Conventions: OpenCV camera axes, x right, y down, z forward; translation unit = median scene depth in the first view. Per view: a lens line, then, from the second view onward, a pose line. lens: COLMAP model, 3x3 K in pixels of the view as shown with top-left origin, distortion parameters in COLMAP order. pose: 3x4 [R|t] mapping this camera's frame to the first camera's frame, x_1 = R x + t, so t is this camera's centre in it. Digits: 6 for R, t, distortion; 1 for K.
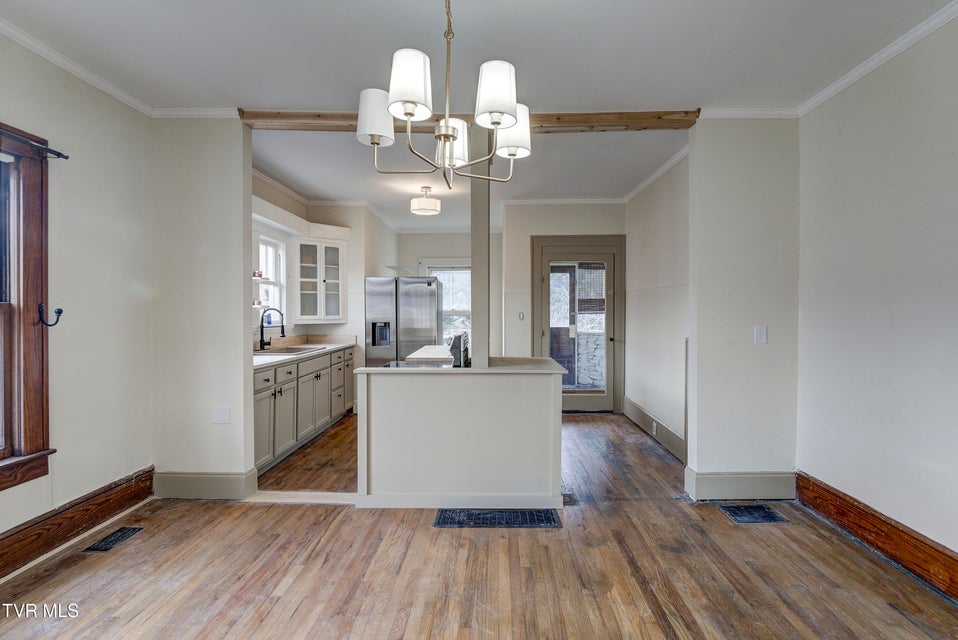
lens RADIAL K [[469.7, 0, 508.8], [0, 469.7, 322.4], [0, 0, 1]] dist [-0.003640, -0.000485]
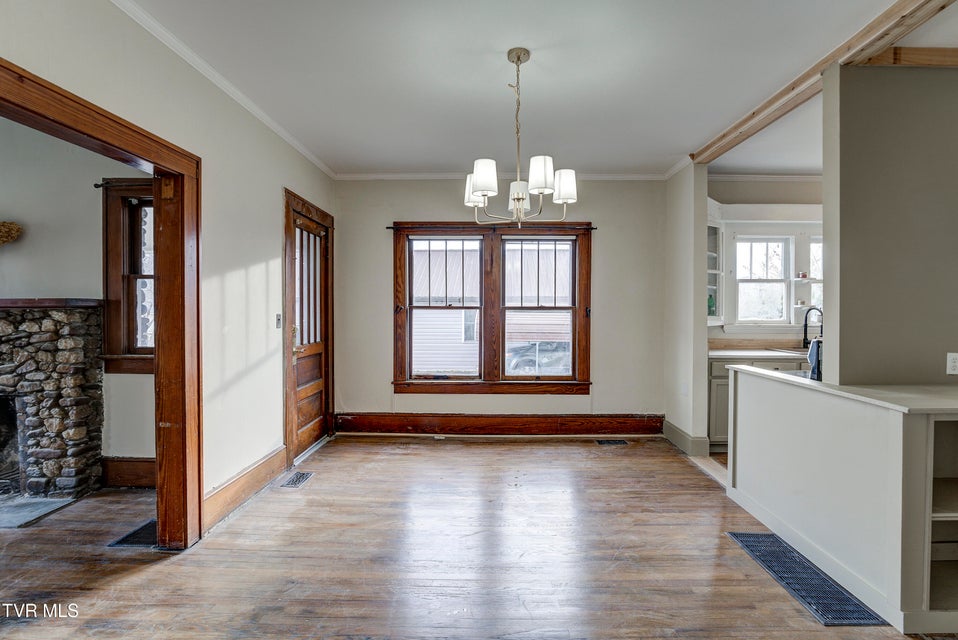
lens RADIAL K [[449.1, 0, 479.0], [0, 449.1, 320.0], [0, 0, 1]] dist [-0.021075, 0.000146]
pose [[-0.020528, 0.018464, -0.999619, 0.396889], [-0.023263, 0.999550, 0.018940, -0.004272], [0.999519, 0.023643, -0.020089, 0.259889]]
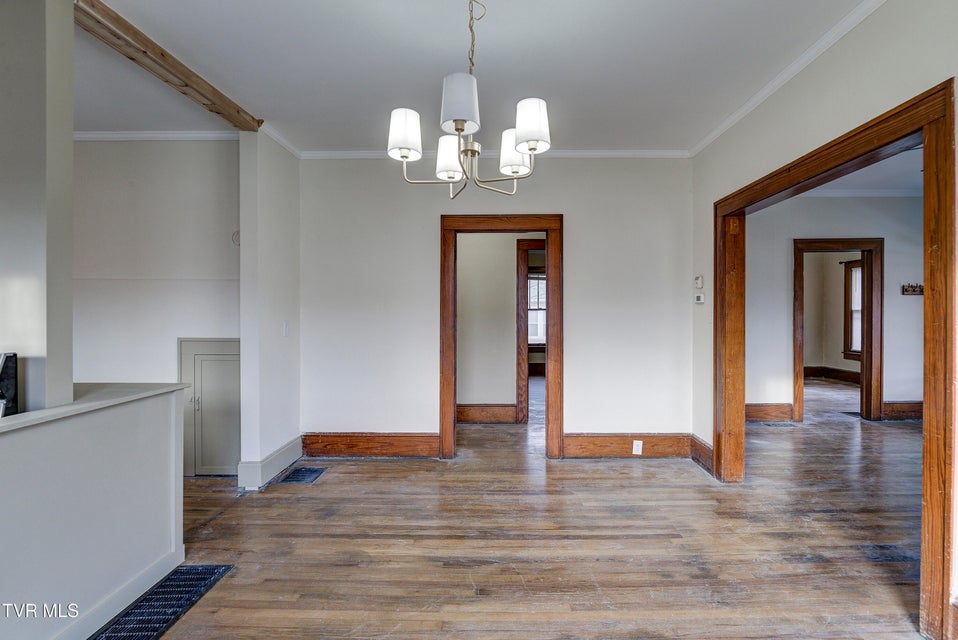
lens RADIAL K [[449.1, 0, 479.0], [0, 449.1, 320.0], [0, 0, 1]] dist [-0.021075, 0.000146]
pose [[0.037334, -0.019959, 0.999103, -0.345995], [0.020194, 0.999611, 0.019214, -0.005573], [-0.999099, 0.019458, 0.037723, 0.273571]]
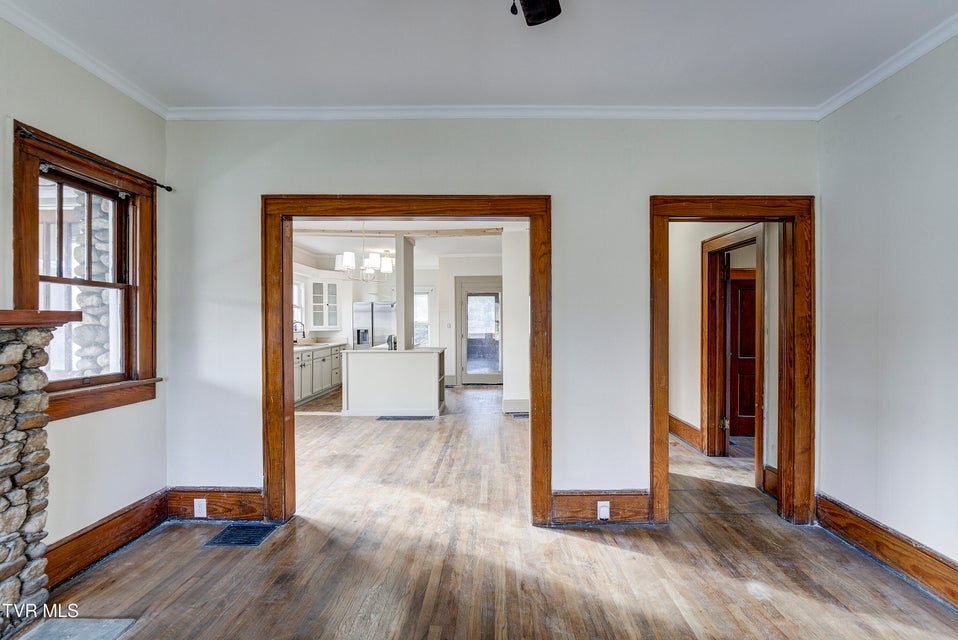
lens RADIAL K [[443.8, 0, 506.9], [0, 443.8, 325.8], [0, 0, 1]] dist [-0.018573, 0.000027]
pose [[0.999971, -0.004235, 0.006275, 0.237246], [0.004317, 0.999904, -0.013142, 0.009199], [-0.006219, 0.013169, 0.999894, -0.582642]]
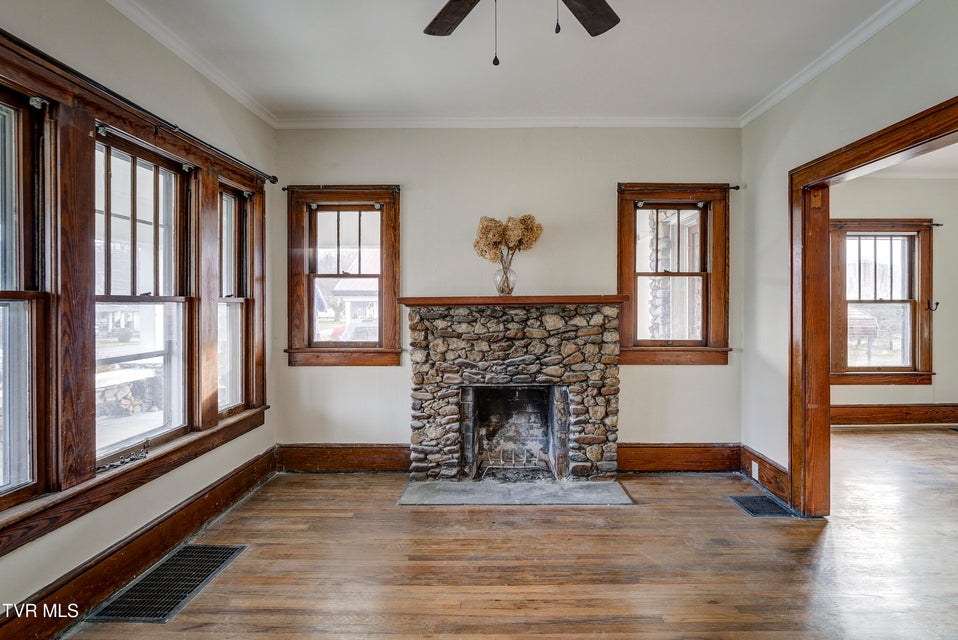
lens RADIAL K [[496.4, 0, 485.0], [0, 496.4, 300.1], [0, 0, 1]] dist [-0.003591, -0.000579]
pose [[-0.014965, -0.009861, -0.999839, 0.528884], [-0.017784, 0.999796, -0.009594, 0.007206], [0.999730, 0.017638, -0.015137, -0.402937]]
